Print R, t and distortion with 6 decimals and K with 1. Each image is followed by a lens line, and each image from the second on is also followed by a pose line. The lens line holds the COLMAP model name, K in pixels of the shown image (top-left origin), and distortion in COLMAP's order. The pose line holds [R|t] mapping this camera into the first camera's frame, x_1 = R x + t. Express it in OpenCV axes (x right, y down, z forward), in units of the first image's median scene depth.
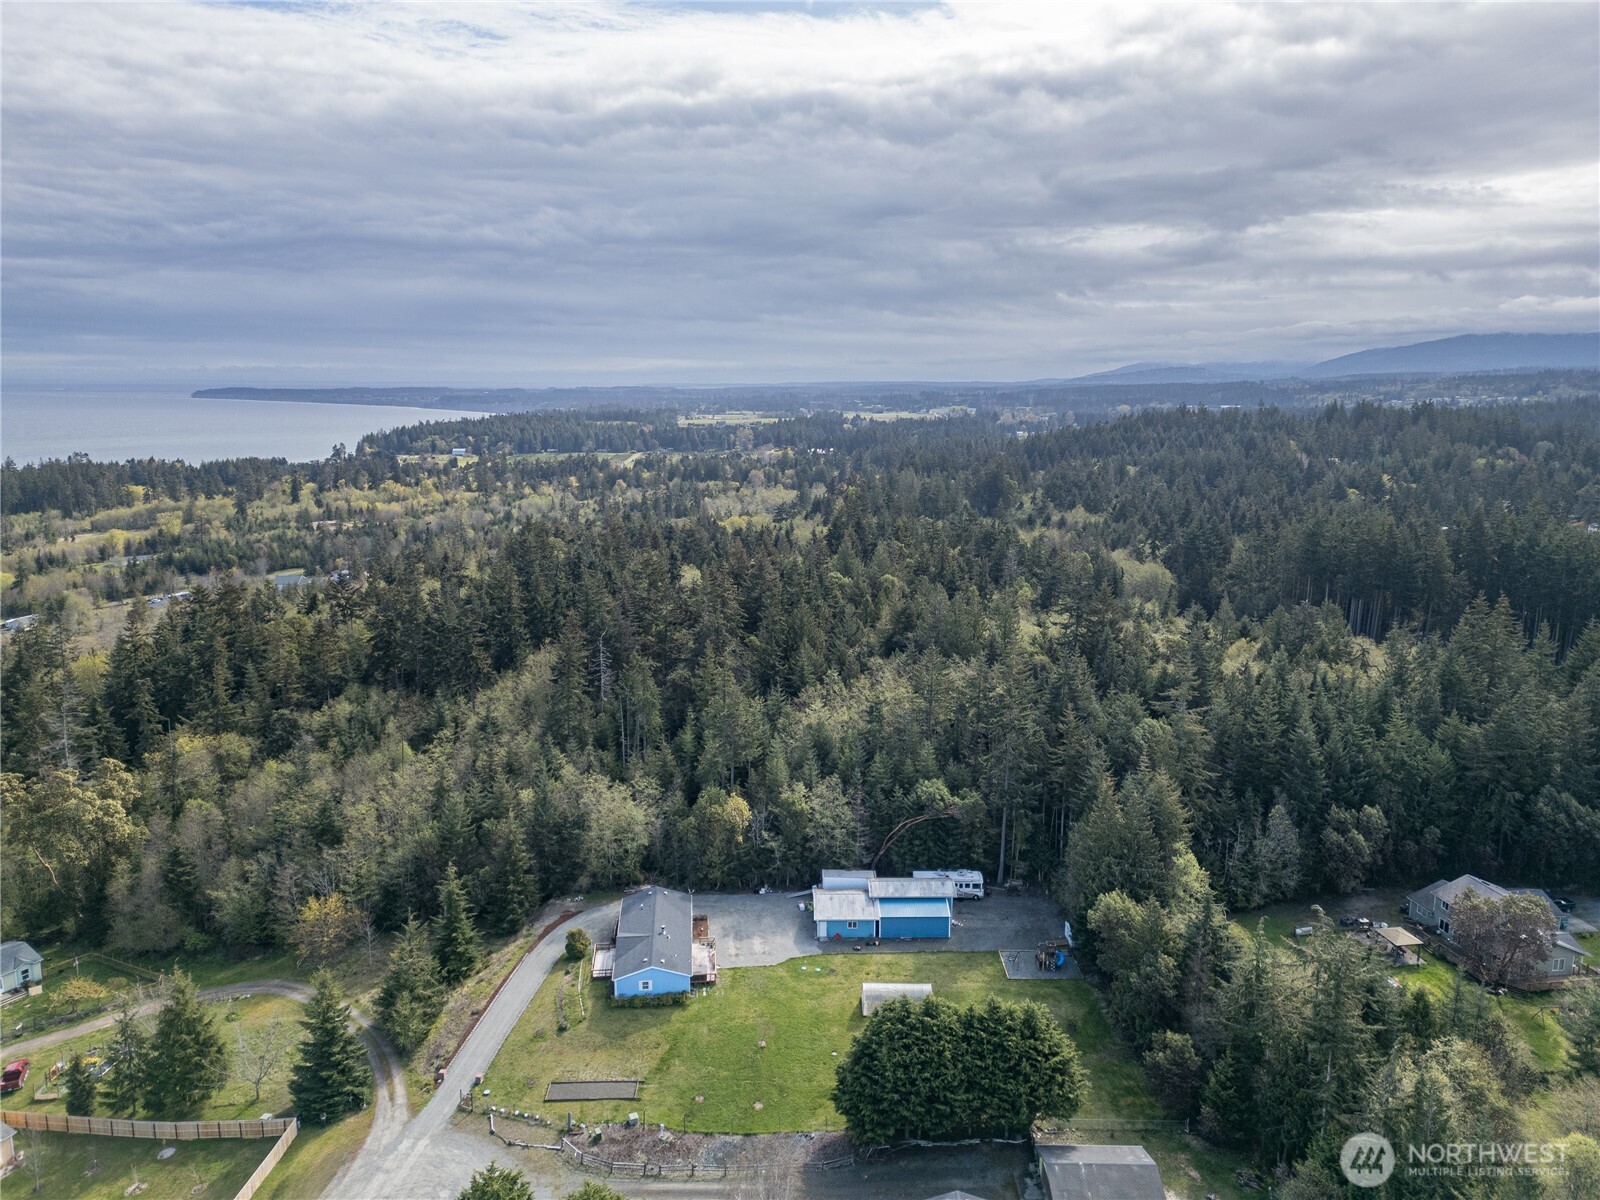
lens RADIAL K [[1104.5, 0, 800.0], [0, 1104.5, 600.0], [0, 0, 1]] dist [0.061666, -0.056099]
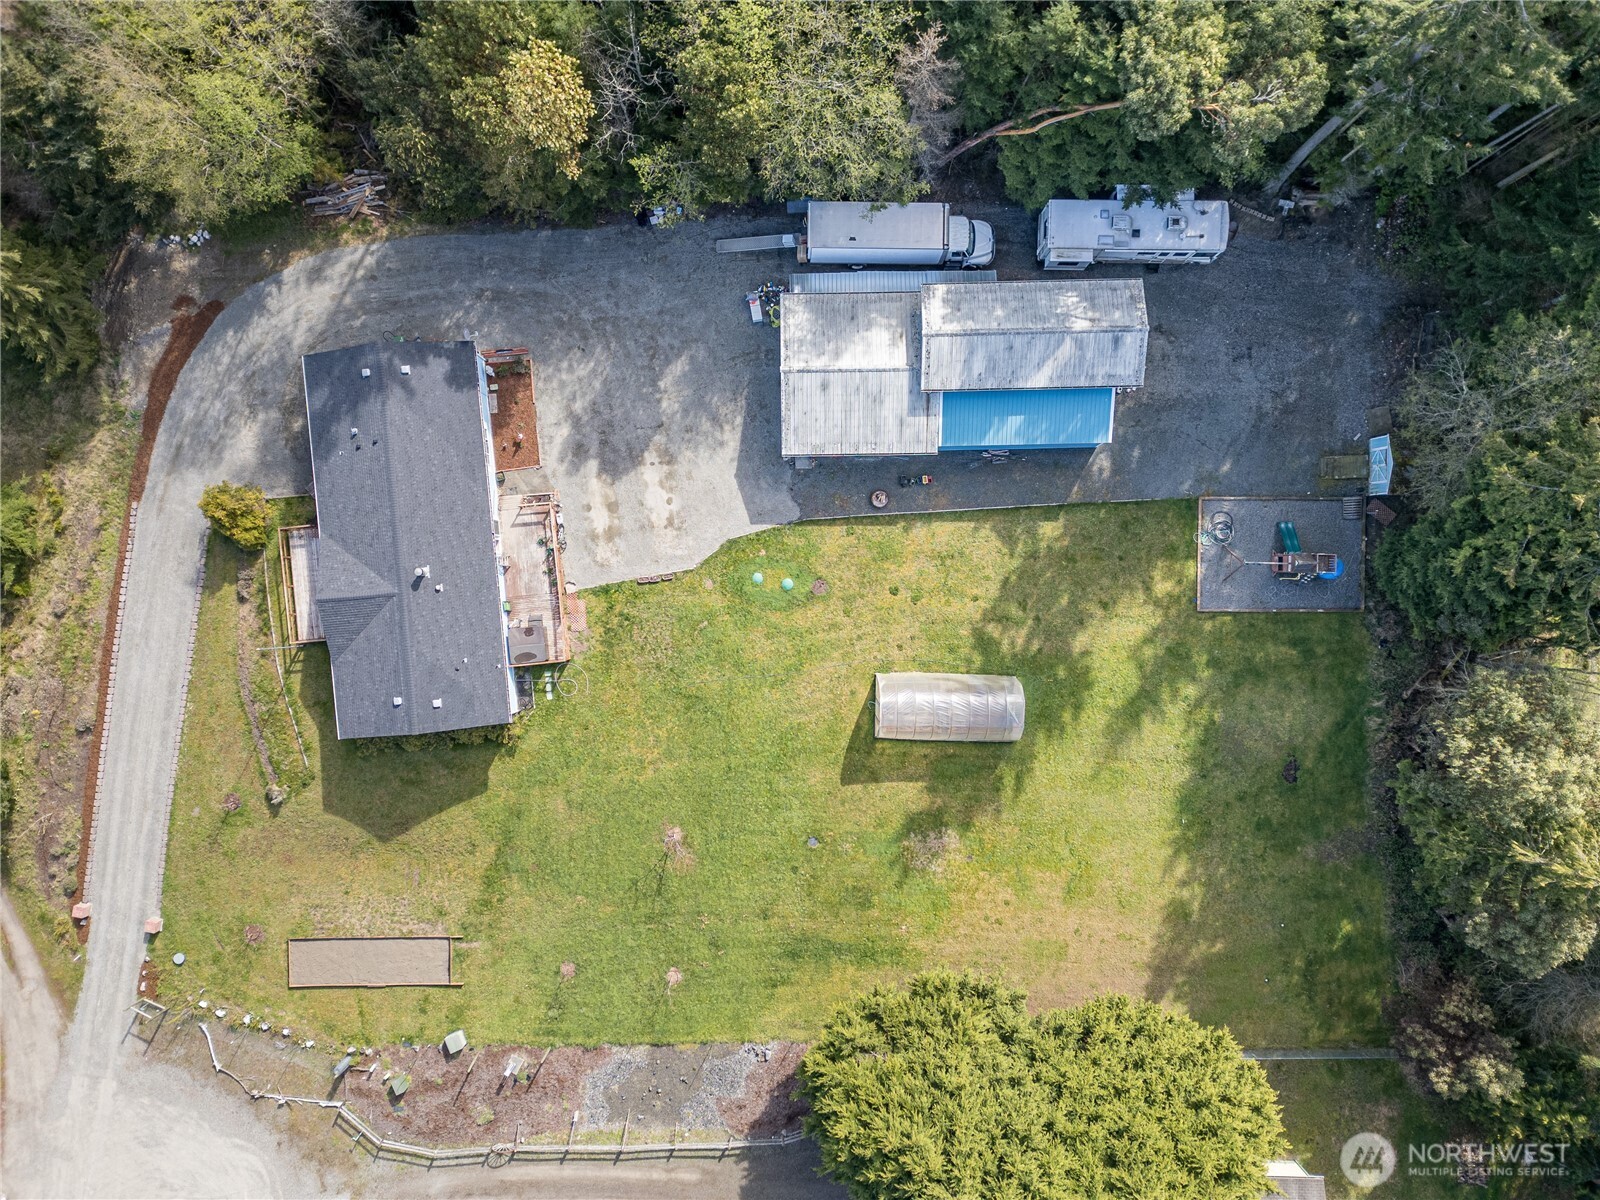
lens RADIAL K [[1104.5, 0, 800.0], [0, 1104.5, 600.0], [0, 0, 1]] dist [0.061666, -0.056099]
pose [[0.999950, 0.009905, 0.001422, 0.021795], [-0.003304, 0.192705, 0.981251, -0.125503], [0.009445, -0.981207, 0.192728, 0.969085]]
